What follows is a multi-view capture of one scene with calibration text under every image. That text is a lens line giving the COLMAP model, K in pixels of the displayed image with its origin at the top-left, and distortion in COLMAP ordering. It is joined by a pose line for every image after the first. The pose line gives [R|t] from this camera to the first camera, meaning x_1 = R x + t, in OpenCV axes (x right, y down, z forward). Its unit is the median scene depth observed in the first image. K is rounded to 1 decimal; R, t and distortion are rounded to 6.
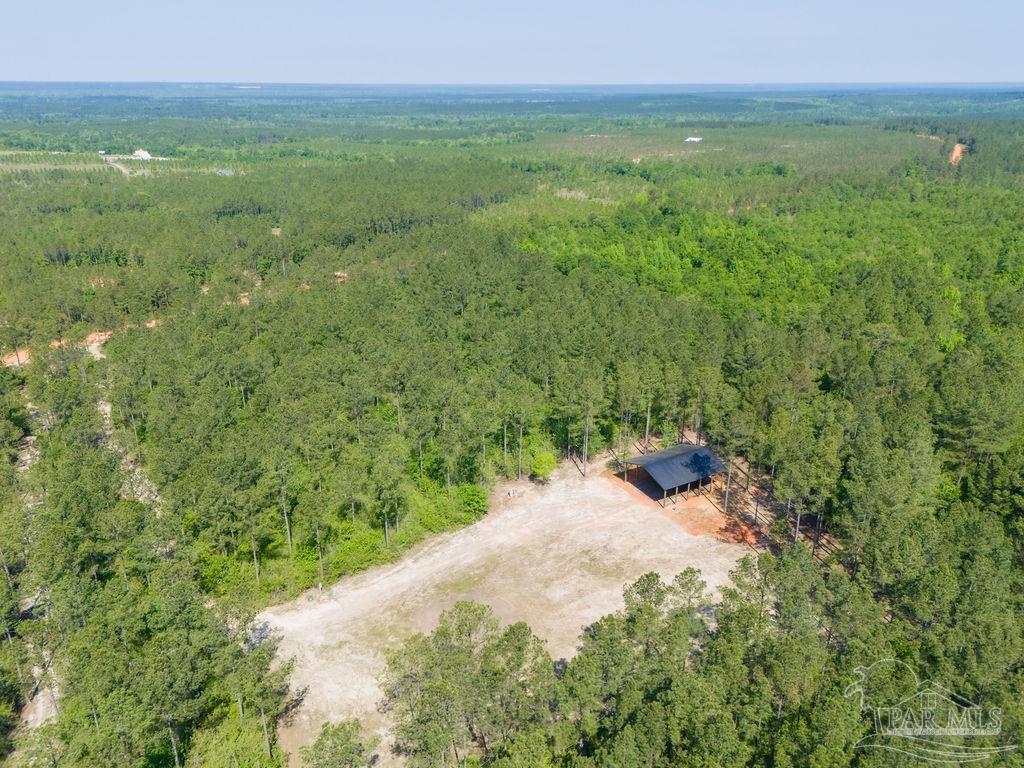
lens RADIAL K [[752.4, 0, 509.4], [0, 752.4, 386.8], [0, 0, 1]] dist [0.064425, -0.052814]
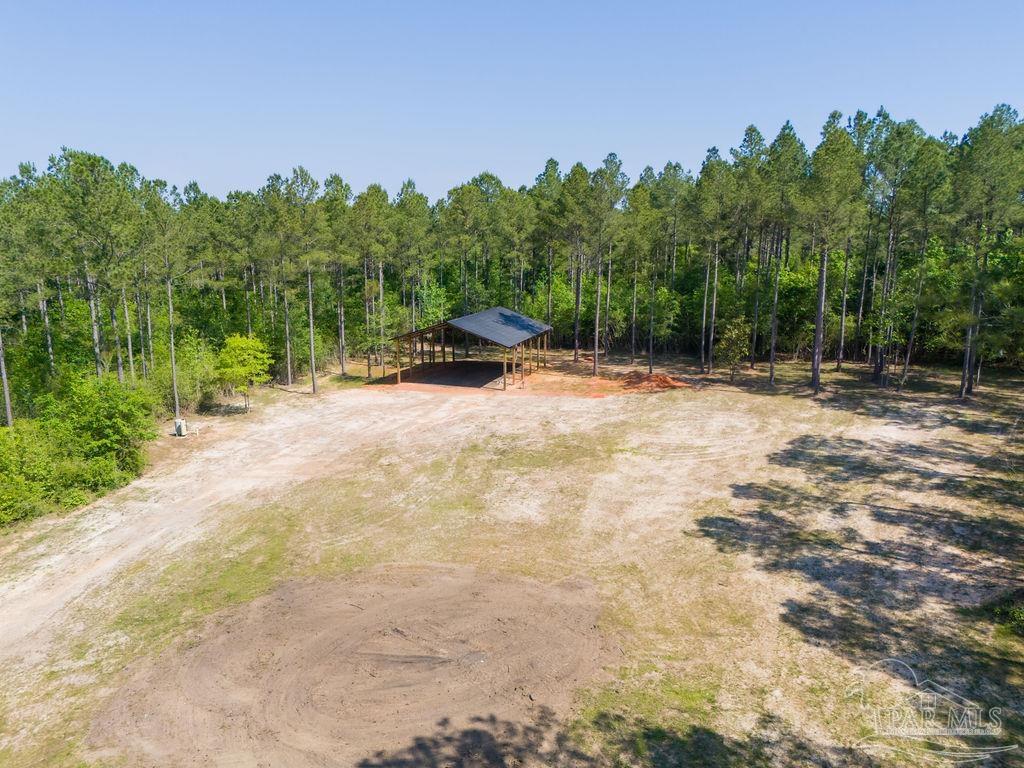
lens RADIAL K [[752.4, 0, 510.2], [0, 752.4, 387.7], [0, 0, 1]] dist [0.064425, -0.052814]
pose [[0.748529, -0.133063, 0.649614, -0.121290], [0.246574, 0.965265, -0.086399, 0.191073], [-0.615553, 0.224850, 0.755339, 0.564960]]
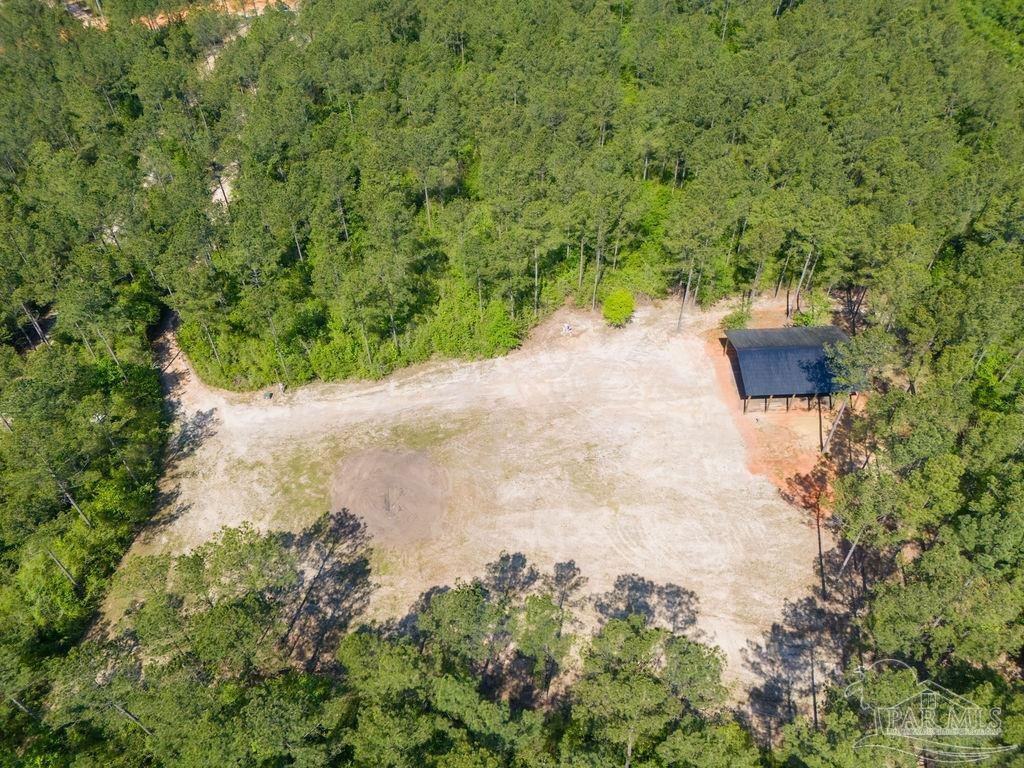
lens RADIAL K [[752.4, 0, 508.6], [0, 752.4, 381.1], [0, 0, 1]] dist [0.064425, -0.052814]
pose [[0.882811, 0.320183, -0.343698, 0.227587], [-0.158264, 0.891658, 0.424144, -0.127716], [0.442265, -0.320044, 0.837839, 0.289211]]
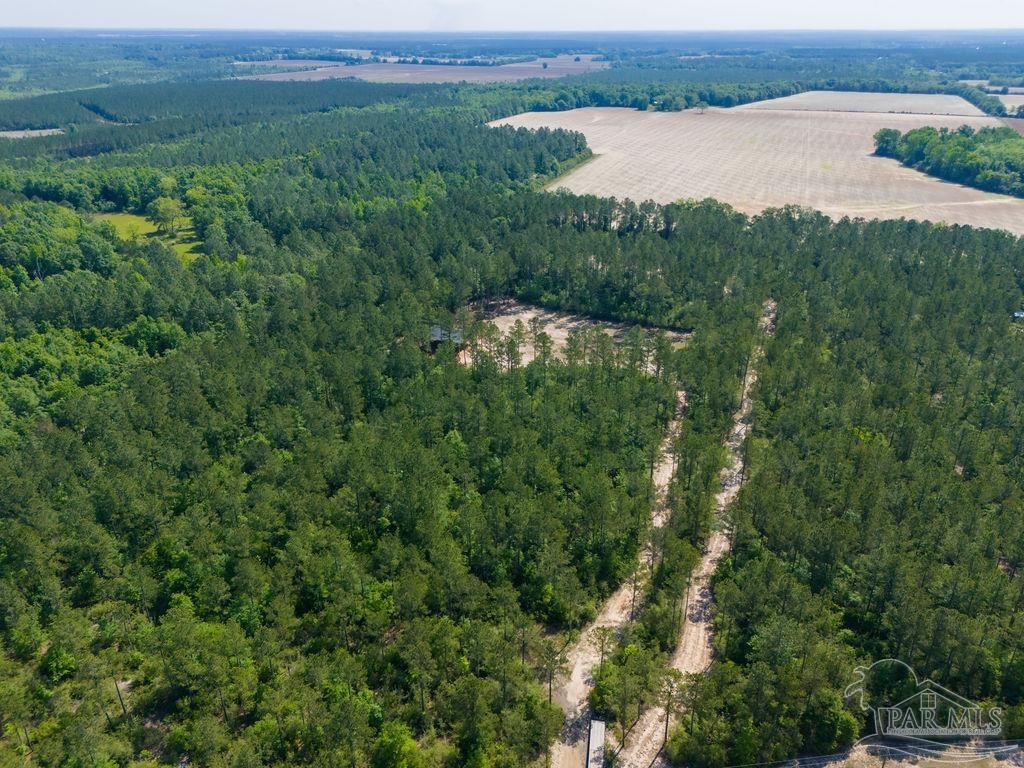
lens RADIAL K [[752.4, 0, 501.4], [0, 752.4, 385.3], [0, 0, 1]] dist [0.064425, -0.052814]
pose [[-0.612109, -0.333717, 0.716907, -1.219890], [0.300890, 0.740106, 0.601422, -0.866696], [-0.731292, 0.583846, -0.352613, 1.597879]]
